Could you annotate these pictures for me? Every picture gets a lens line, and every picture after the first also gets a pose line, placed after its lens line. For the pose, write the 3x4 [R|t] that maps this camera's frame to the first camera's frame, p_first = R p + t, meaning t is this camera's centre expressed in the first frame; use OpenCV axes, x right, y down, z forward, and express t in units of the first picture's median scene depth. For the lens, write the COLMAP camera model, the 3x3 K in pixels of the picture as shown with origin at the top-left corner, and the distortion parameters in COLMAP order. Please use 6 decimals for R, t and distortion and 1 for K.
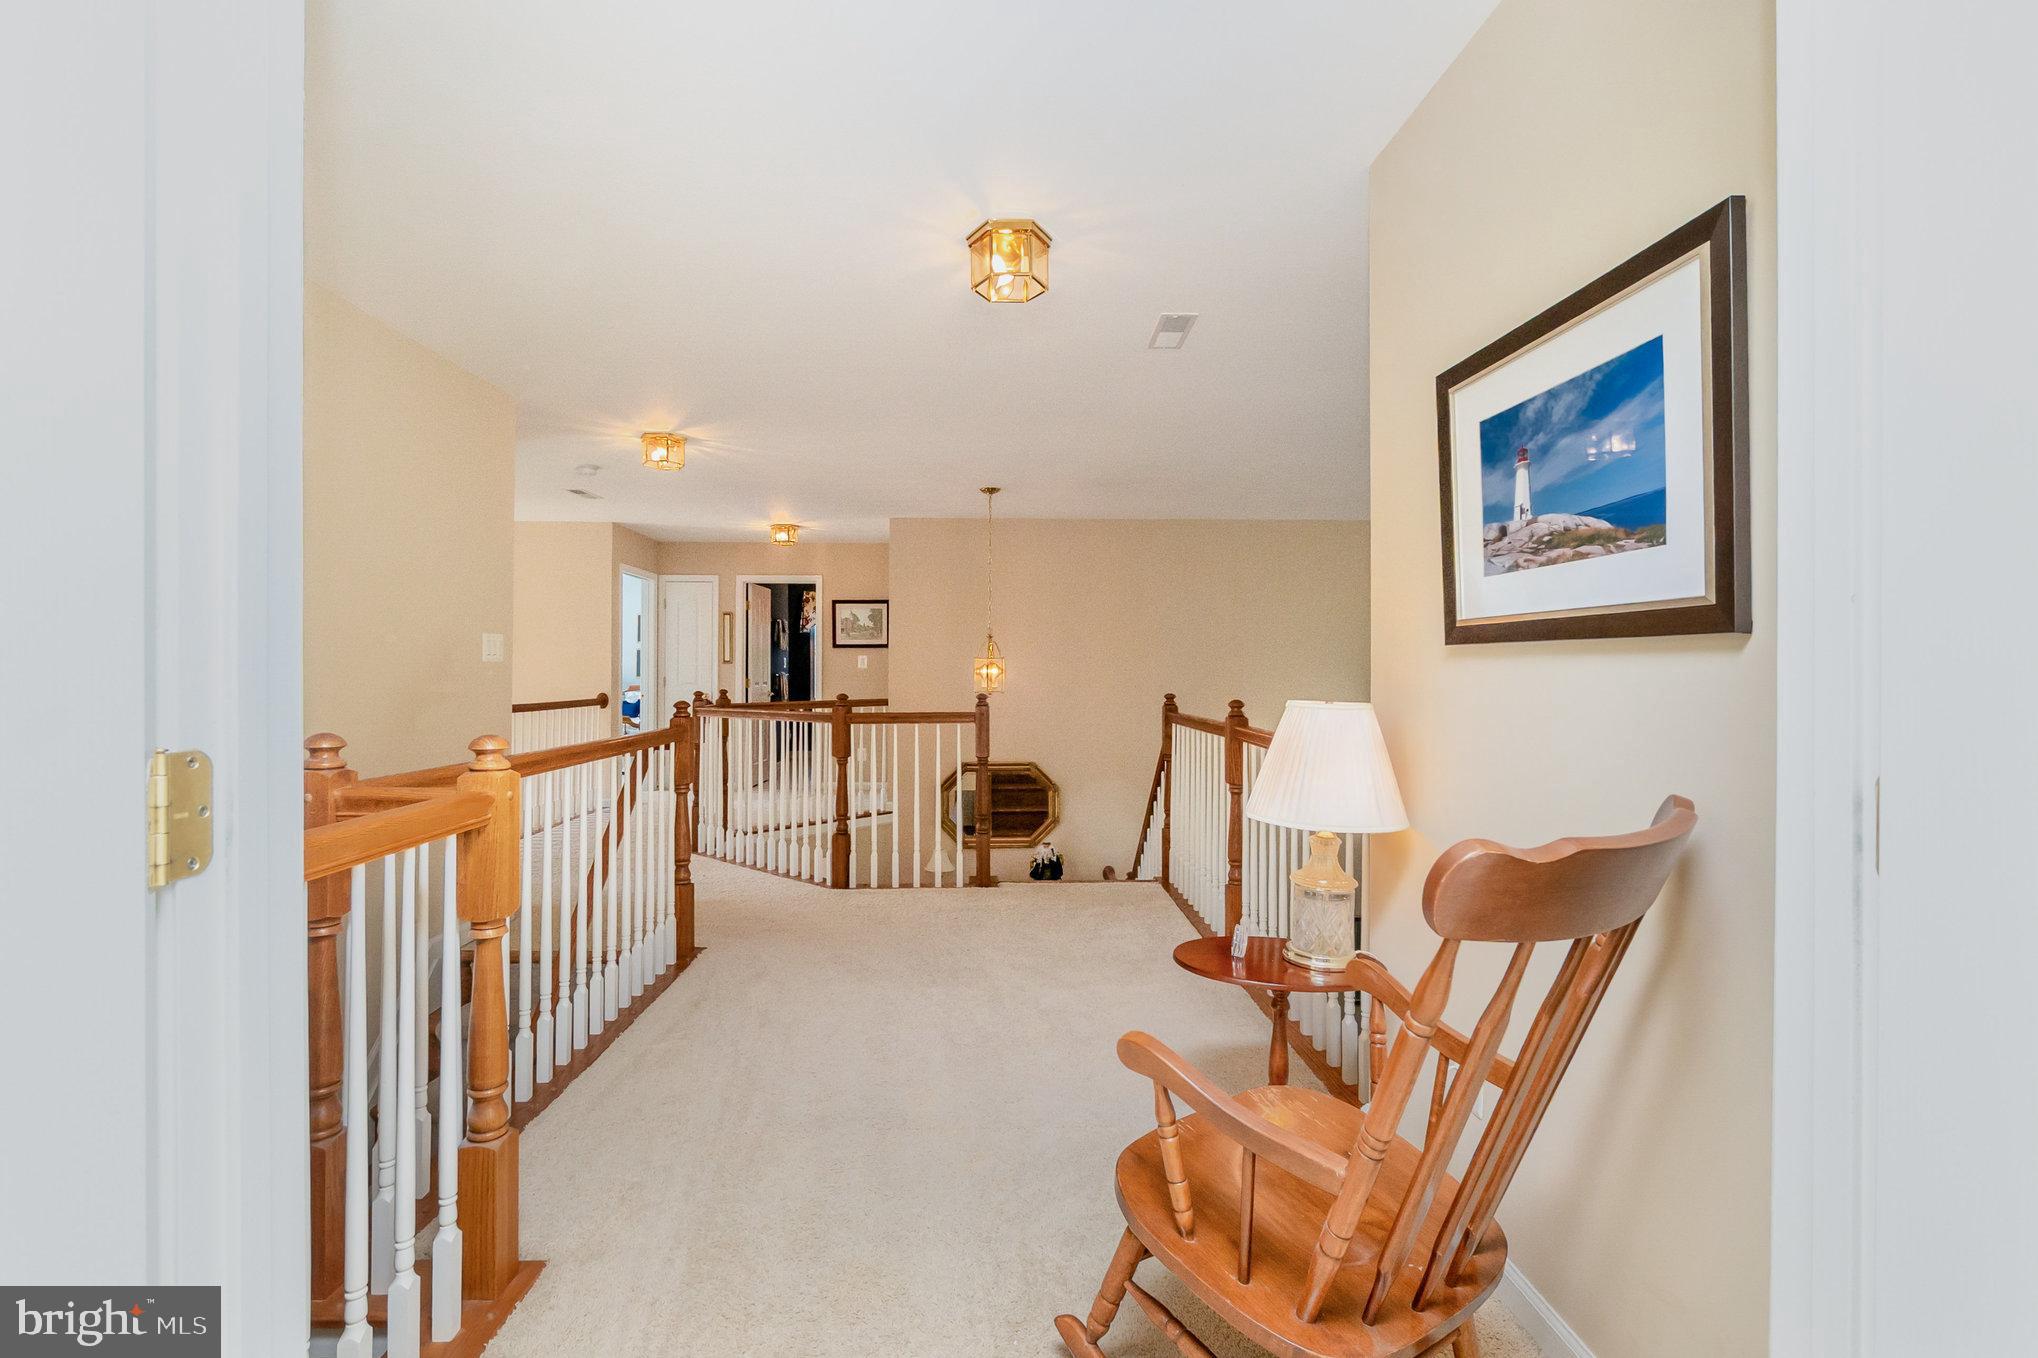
lens RADIAL K [[894.2, 0, 1020.6], [0, 894.2, 672.8], [0, 0, 1]] dist [-0.001399, -0.000021]
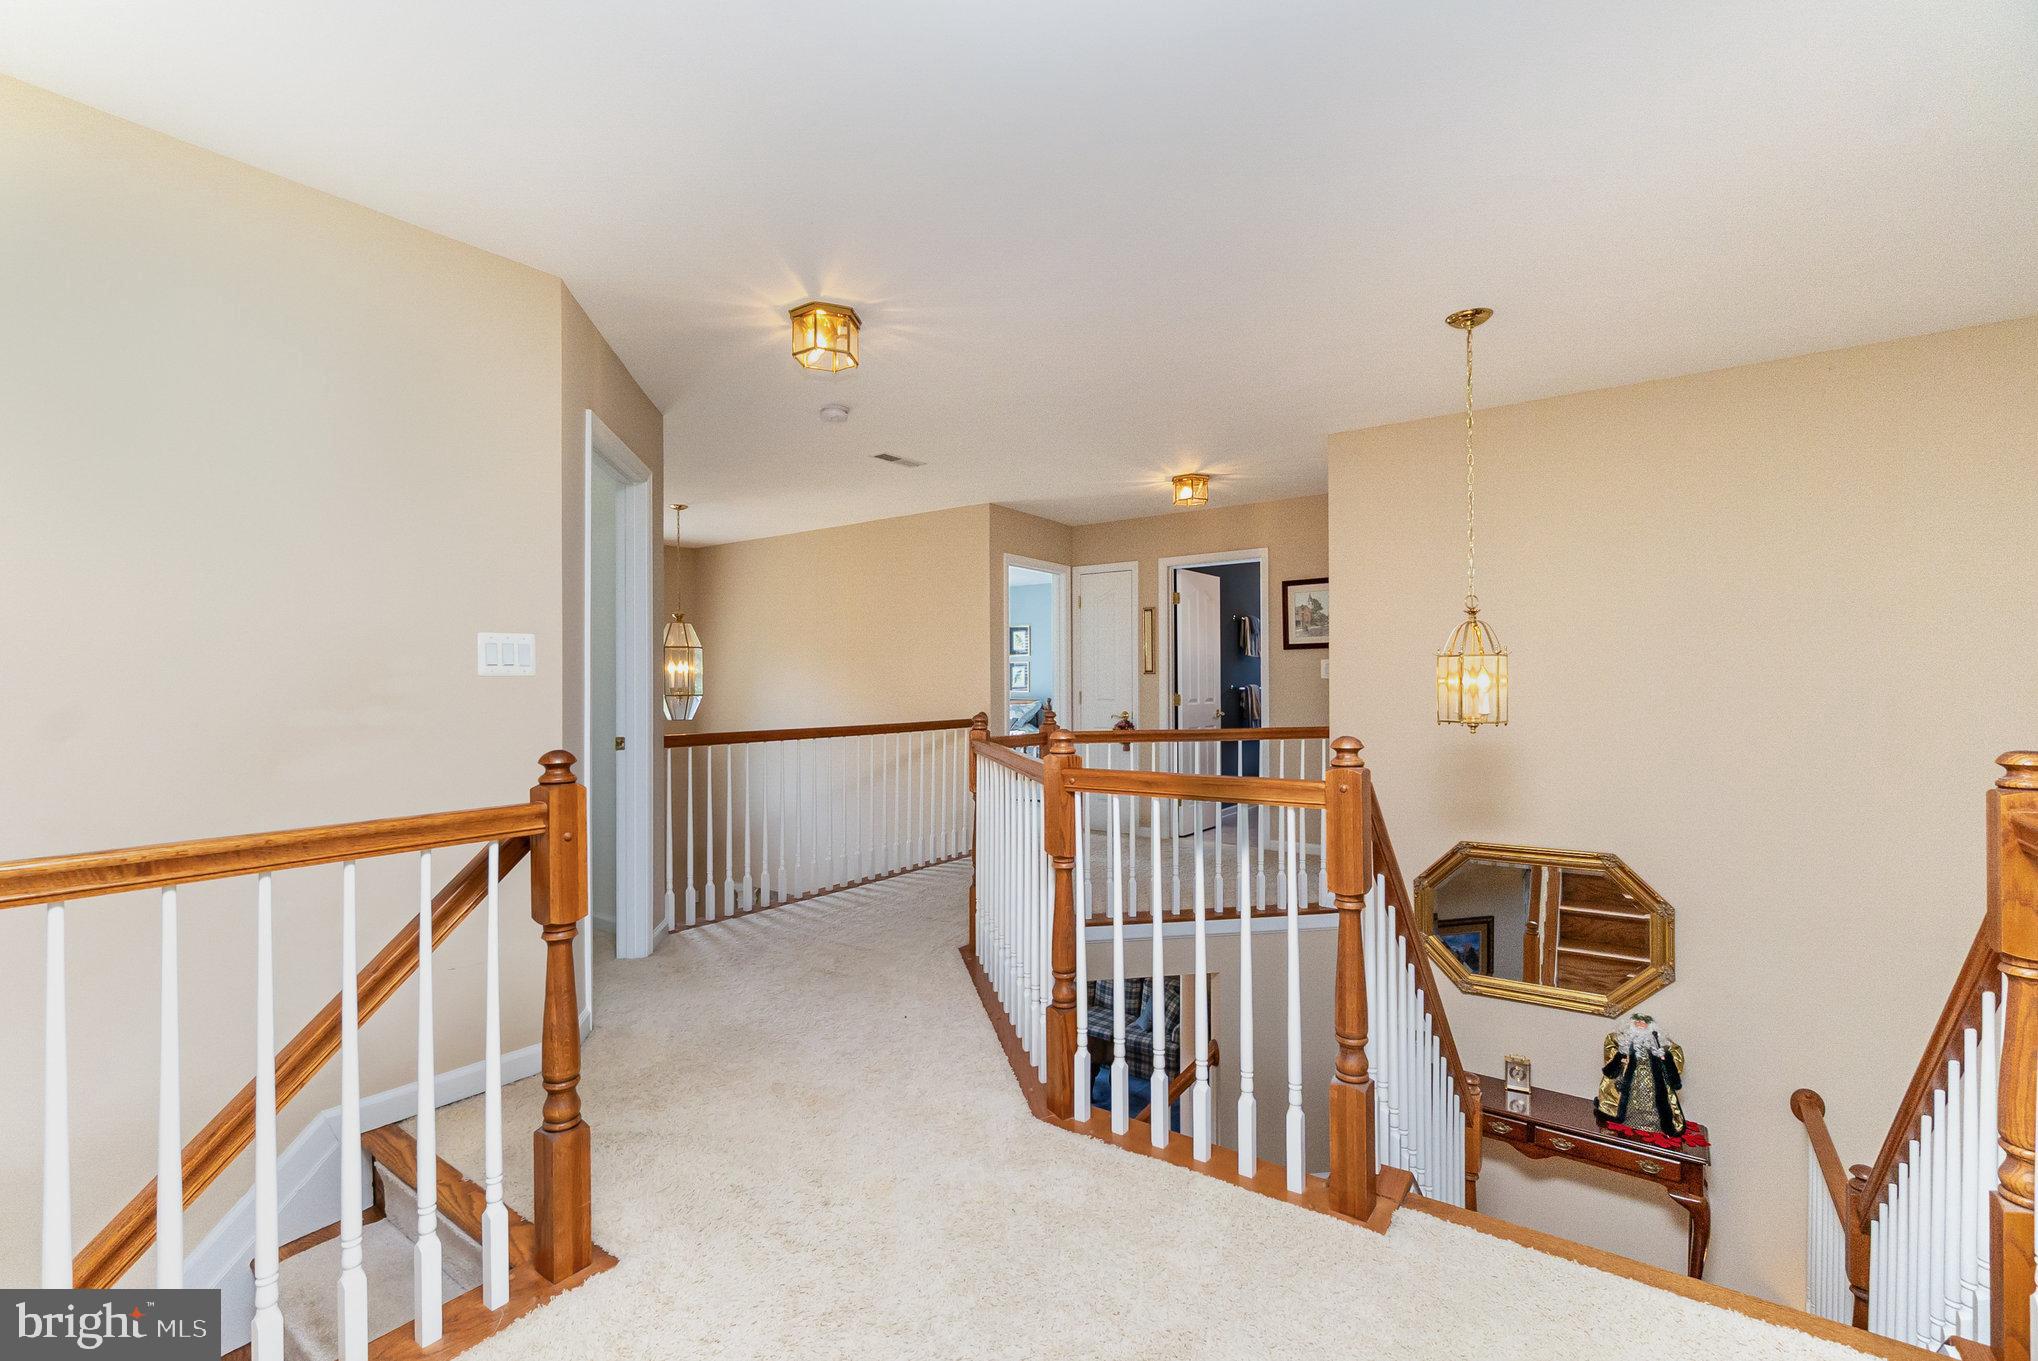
lens RADIAL K [[894.2, 0, 1009.3], [0, 894.2, 682.4], [0, 0, 1]] dist [-0.001399, -0.000021]
pose [[0.795727, -0.008893, -0.605590, 0.048883], [0.008003, 0.999959, -0.004169, -0.000996], [0.605602, -0.001529, 0.795766, 0.351761]]
